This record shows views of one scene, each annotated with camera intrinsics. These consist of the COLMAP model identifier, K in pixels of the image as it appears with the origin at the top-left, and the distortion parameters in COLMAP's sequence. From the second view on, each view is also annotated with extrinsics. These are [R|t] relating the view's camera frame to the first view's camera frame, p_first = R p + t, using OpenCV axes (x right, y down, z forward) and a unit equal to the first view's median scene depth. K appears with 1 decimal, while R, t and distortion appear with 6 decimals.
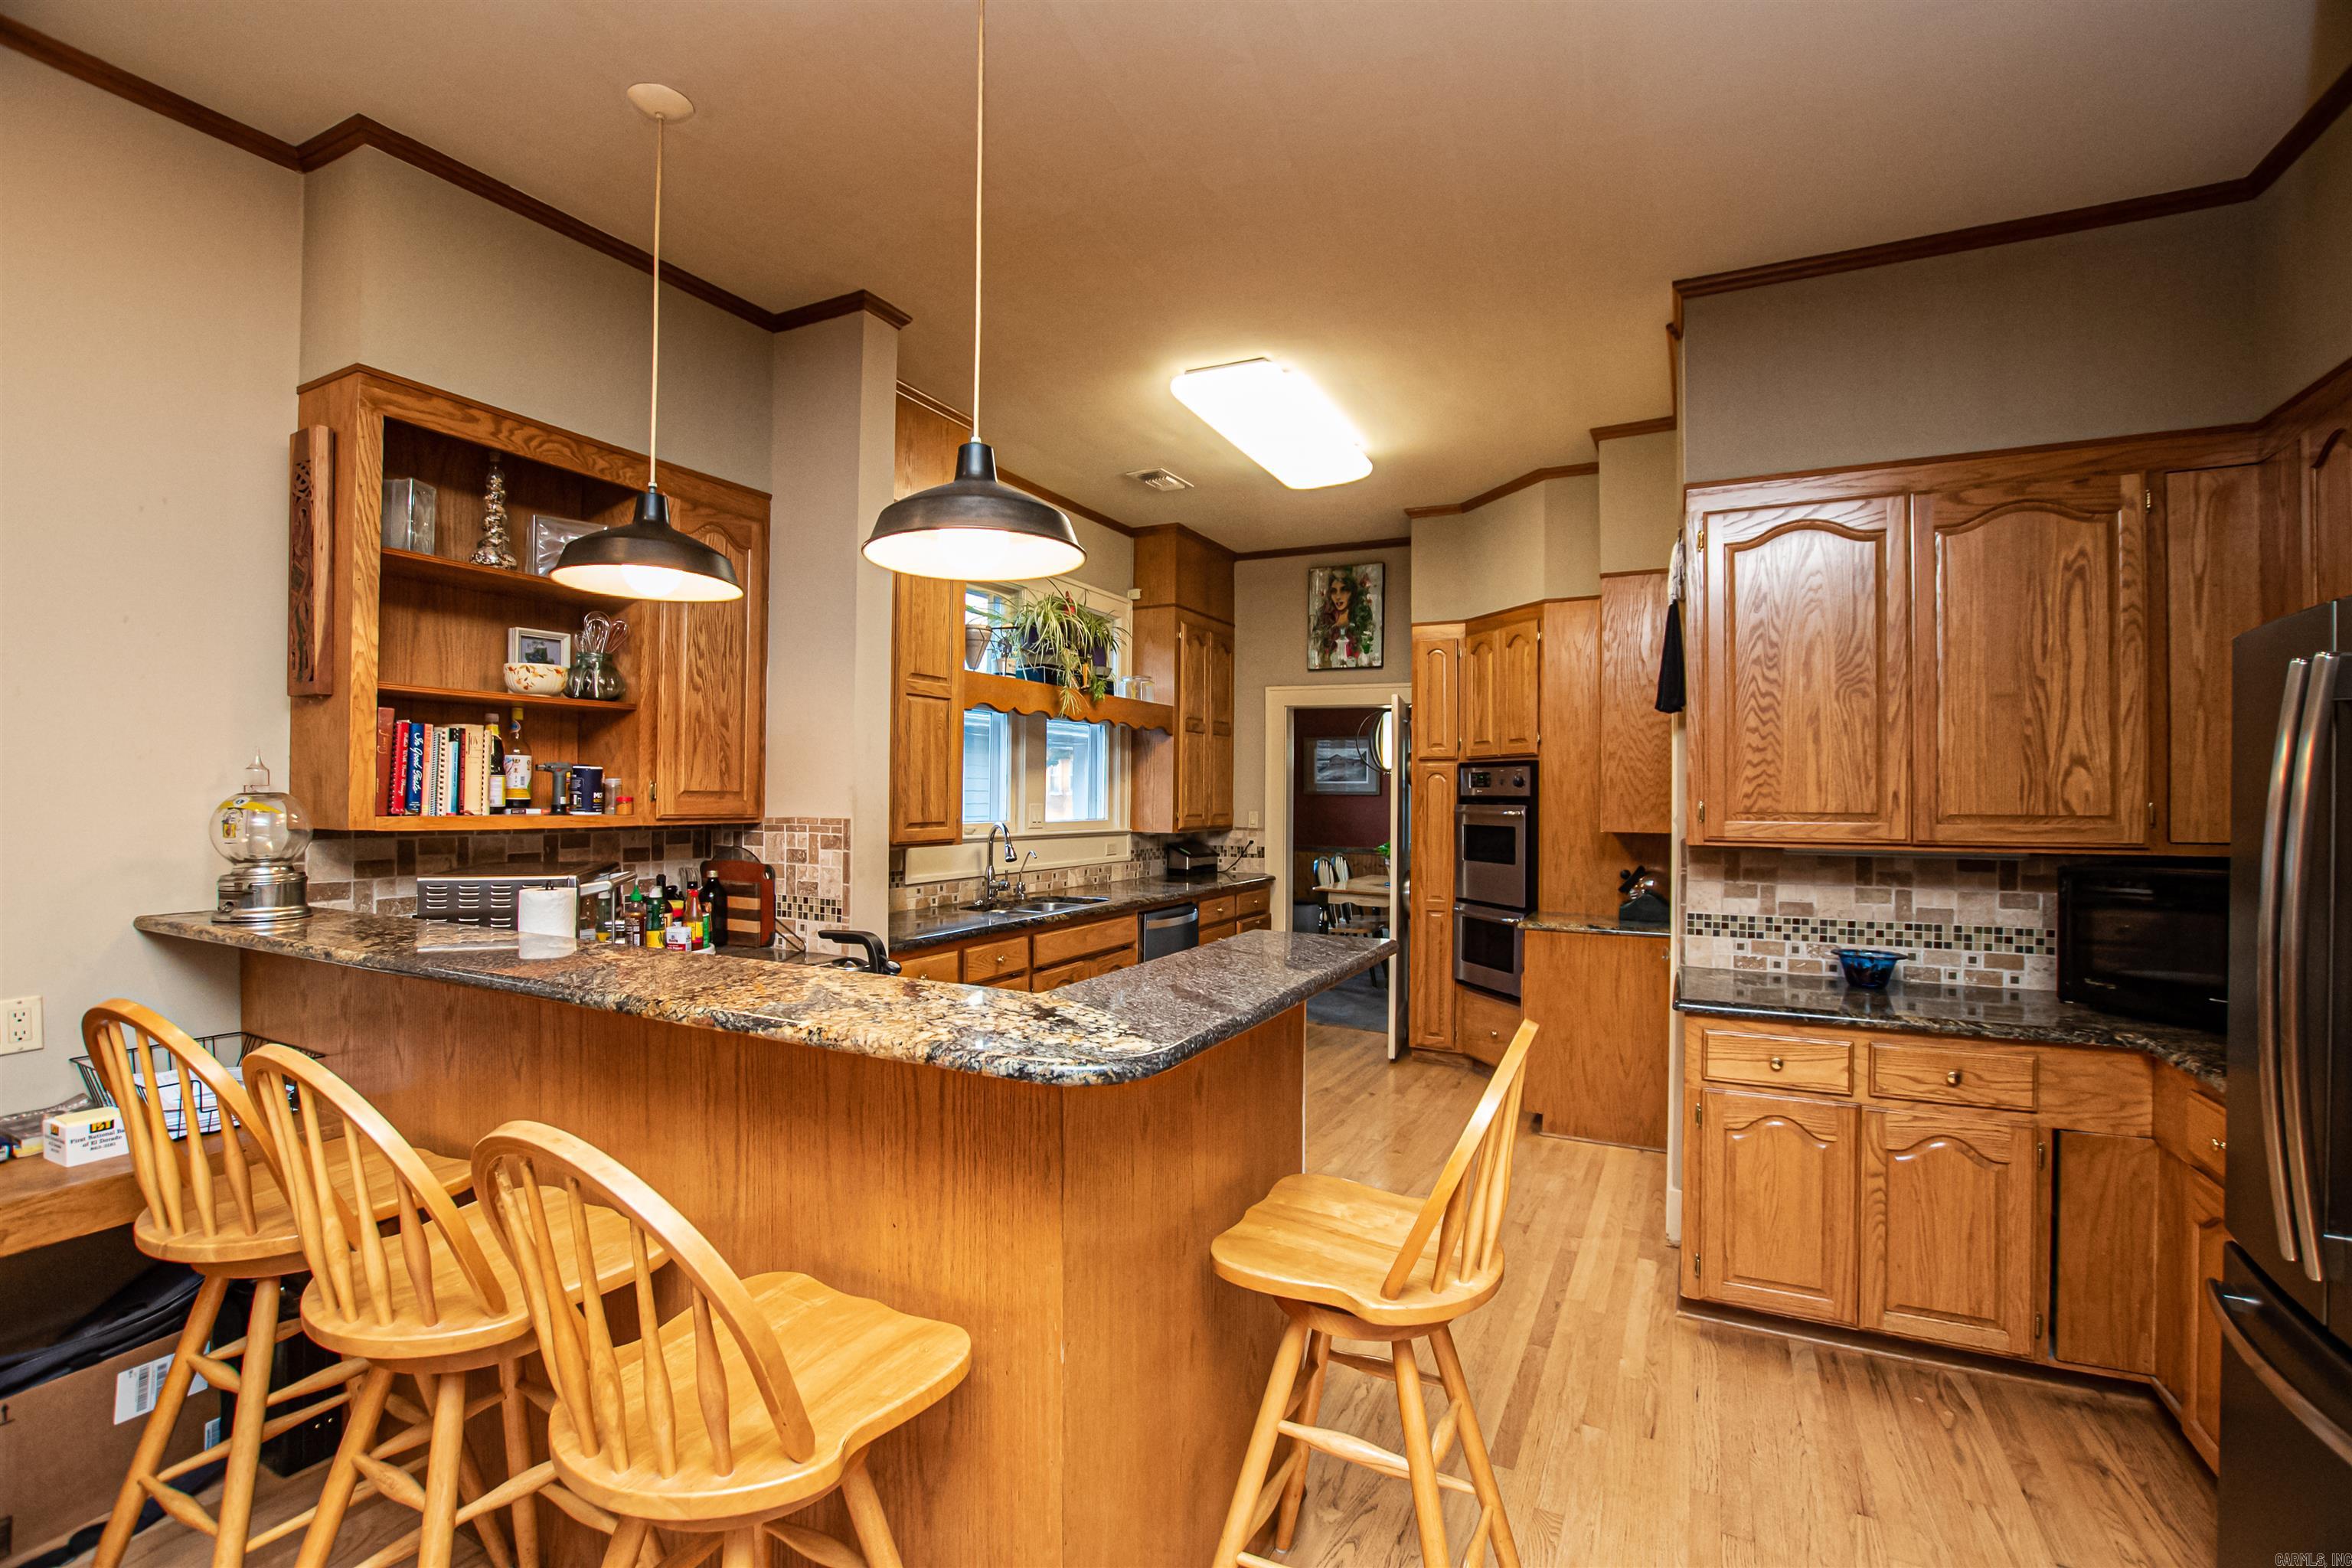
lens RADIAL K [[1034.2, 0, 1173.0], [0, 1034.2, 792.5], [0, 0, 1]] dist [-0.032511, 0.005069]
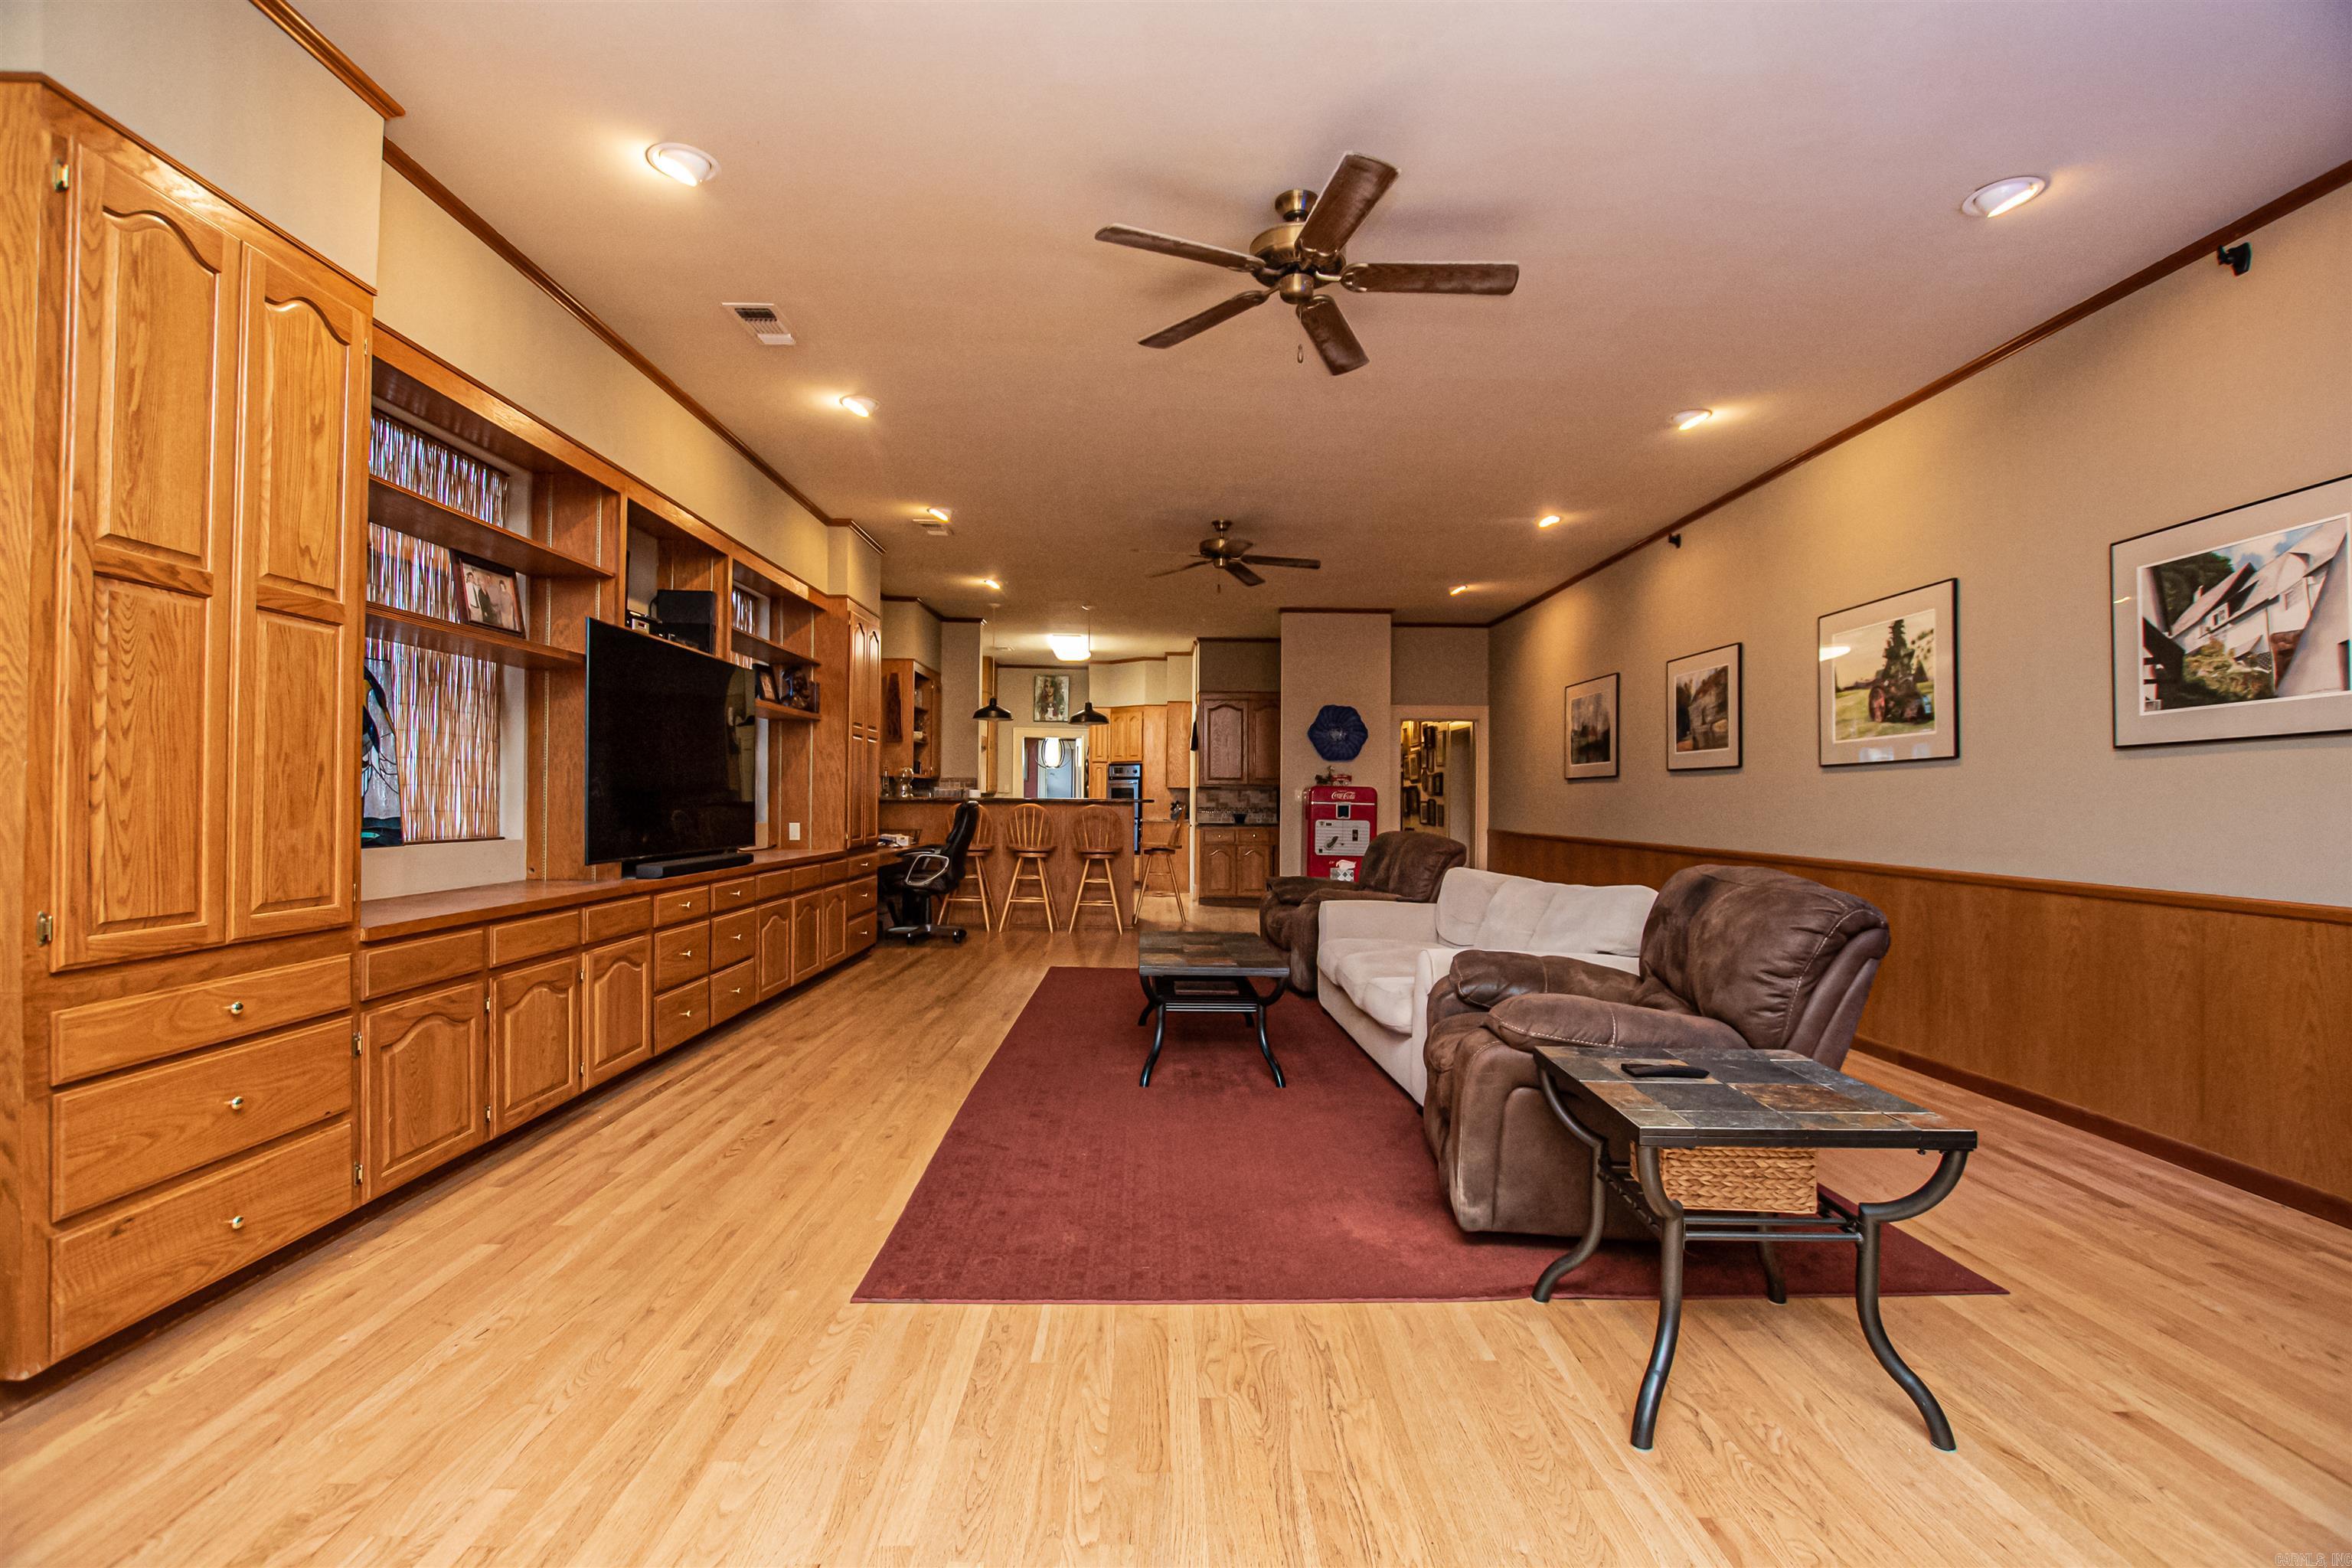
lens RADIAL K [[1034.2, 0, 1170.0], [0, 1034.2, 787.1], [0, 0, 1]] dist [-0.032511, 0.005069]
pose [[0.882663, 0.003338, 0.469994, -1.282023], [-0.001442, 0.999989, -0.004394, 0.063388], [-0.470004, 0.003200, 0.882659, -2.145460]]
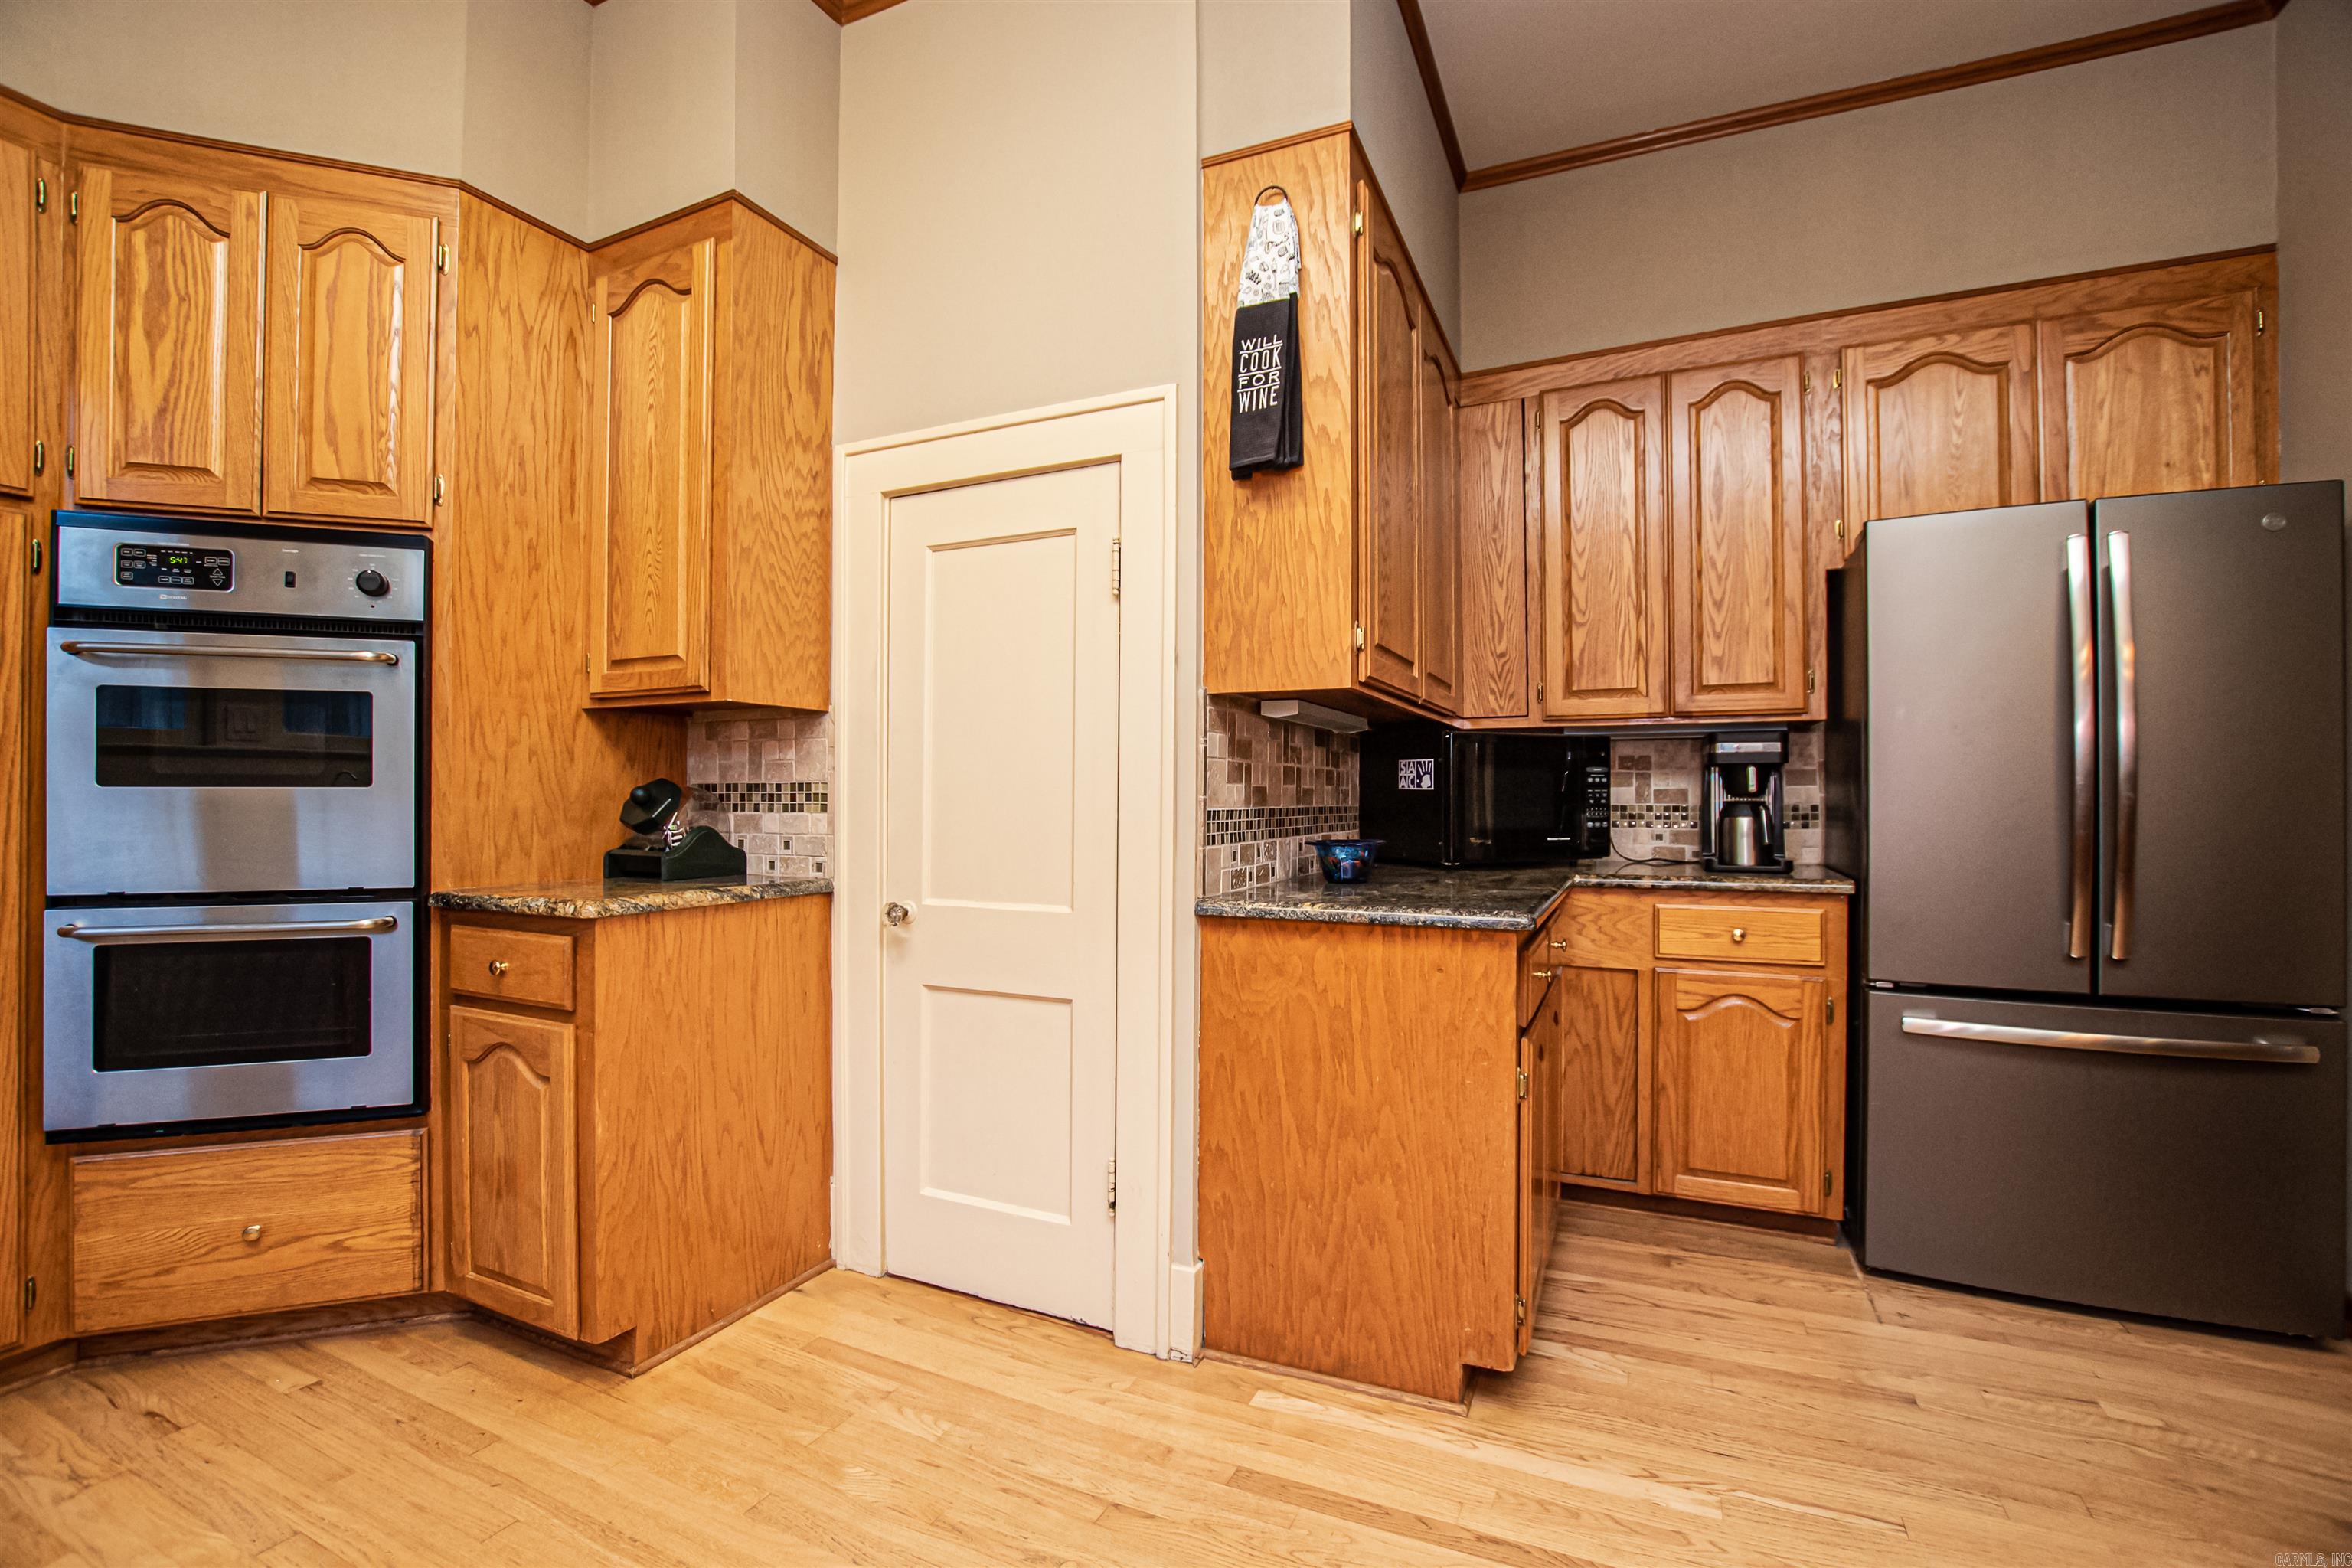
lens RADIAL K [[1034.2, 0, 1175.1], [0, 1034.2, 790.9], [0, 0, 1]] dist [-0.032511, 0.005069]
pose [[-0.035013, -0.003712, 0.999380, -0.119768], [-0.005014, 0.999981, 0.003538, 0.103157], [-0.999374, -0.004887, -0.035031, 1.042024]]
